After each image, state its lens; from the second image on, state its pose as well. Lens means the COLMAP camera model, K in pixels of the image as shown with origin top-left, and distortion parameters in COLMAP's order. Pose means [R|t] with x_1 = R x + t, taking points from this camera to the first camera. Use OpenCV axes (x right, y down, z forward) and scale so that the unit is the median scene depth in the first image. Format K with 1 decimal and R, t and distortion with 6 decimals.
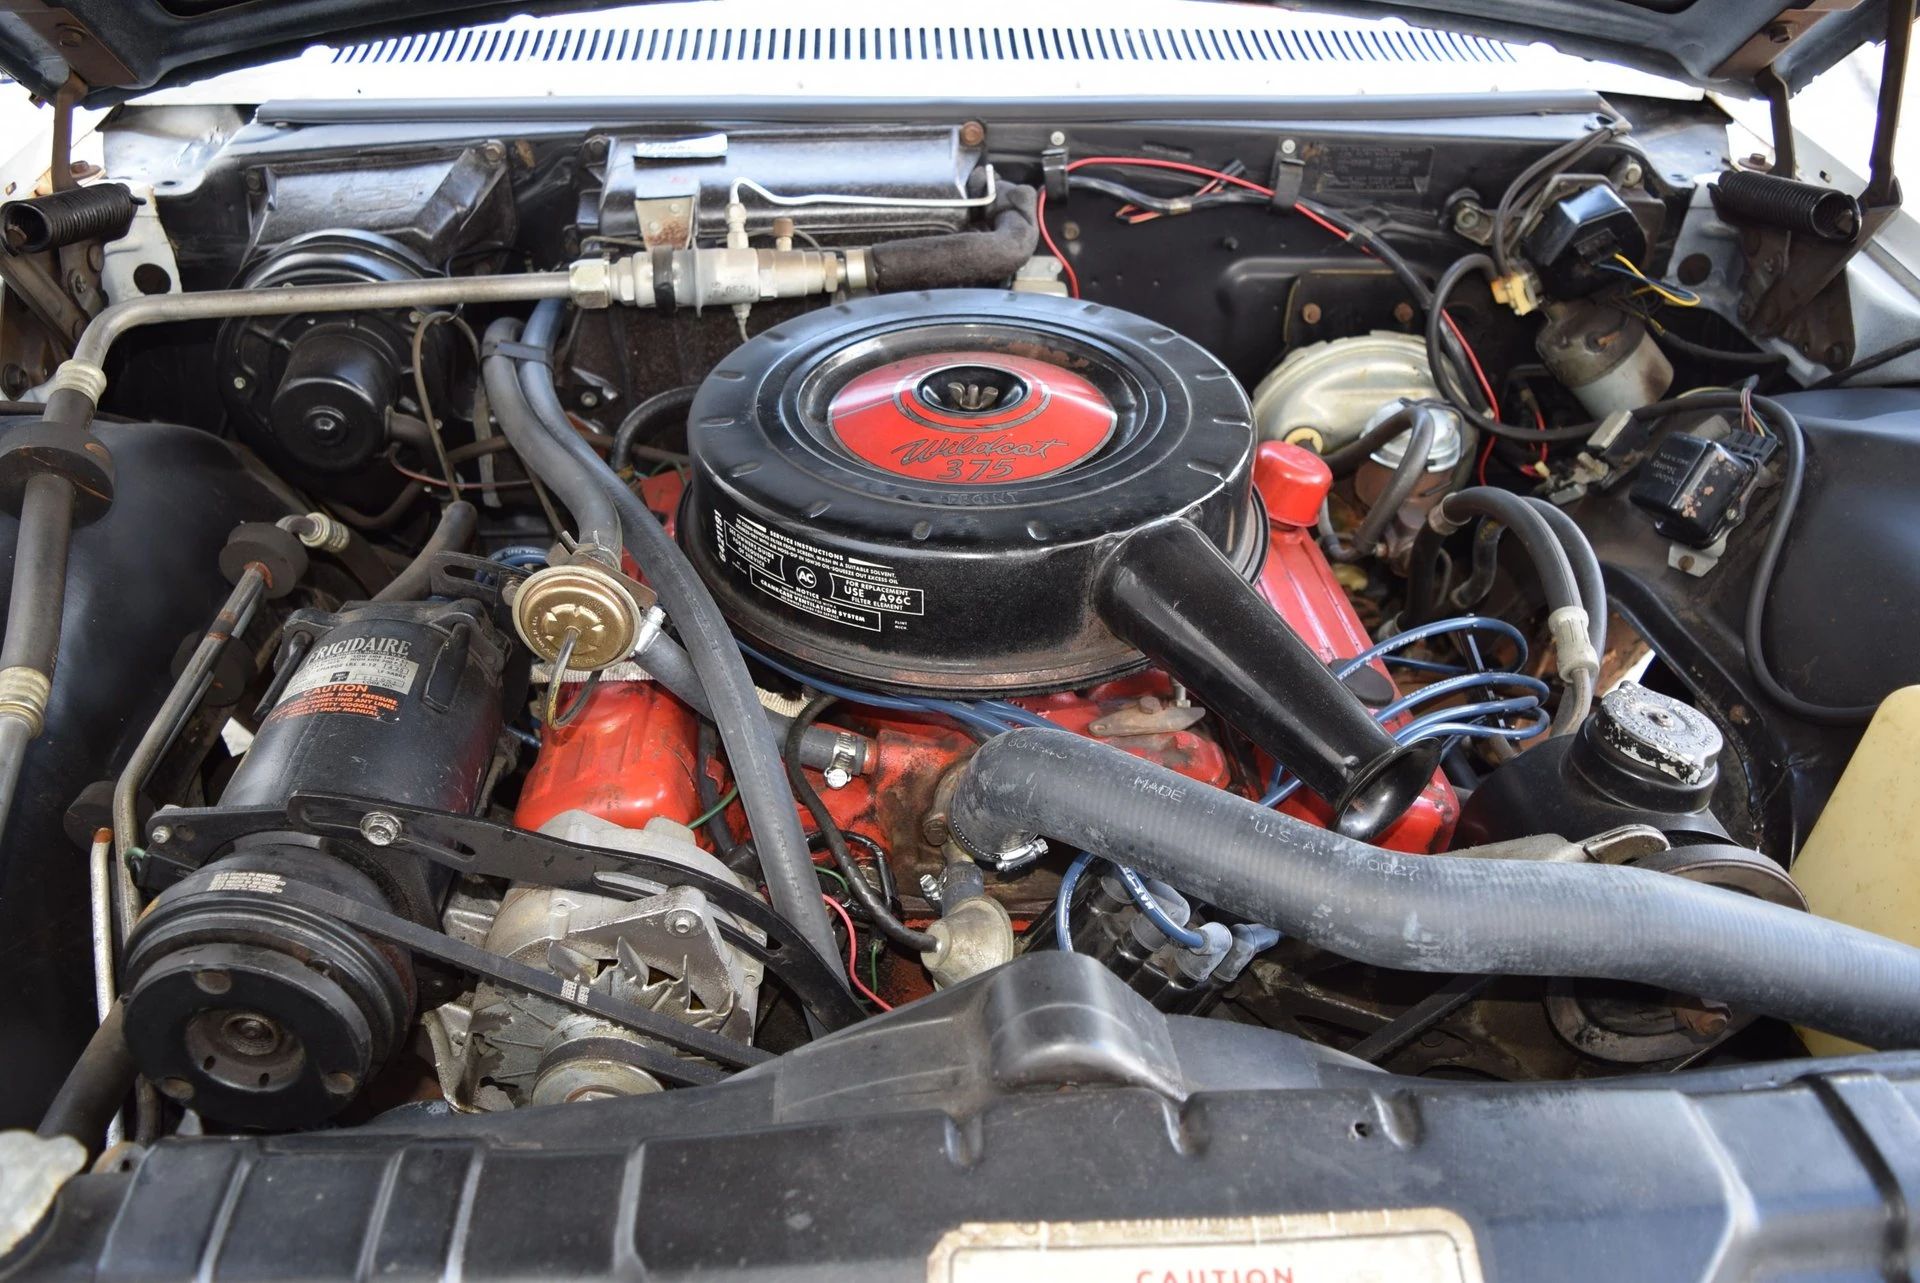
lens RADIAL K [[1480.4, 0, 960.0], [0, 1480.4, 641.5], [0, 0, 1]] dist [-0.076781, -0.001584]
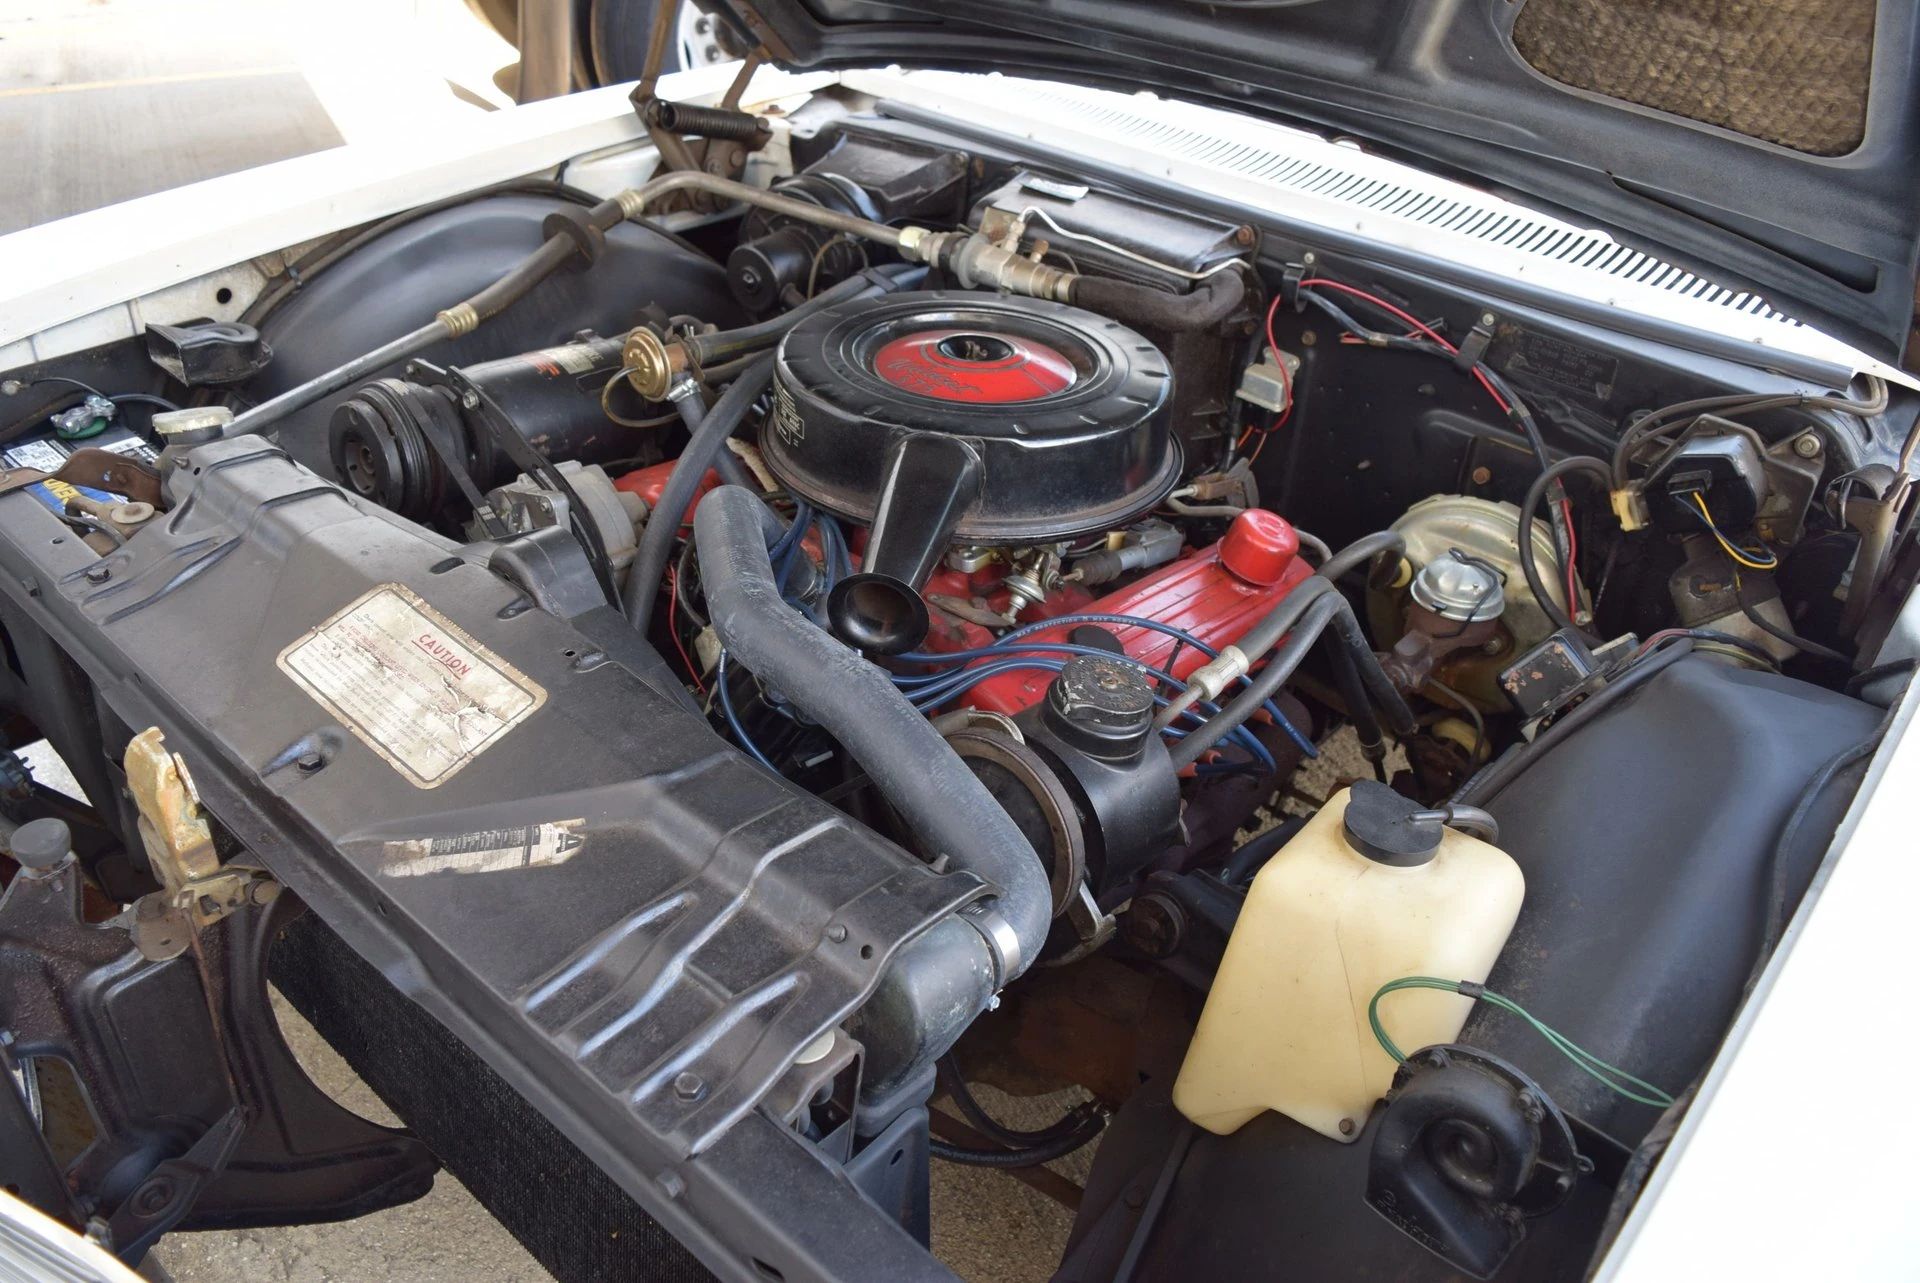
lens RADIAL K [[1480.4, 0, 960.0], [0, 1480.4, 641.5], [0, 0, 1]] dist [-0.076781, -0.001584]
pose [[0.717045, 0.403991, -0.568012, 0.684647], [-0.459022, 0.886939, 0.051365, 0.009957], [0.524543, 0.223899, 0.821416, -0.081416]]
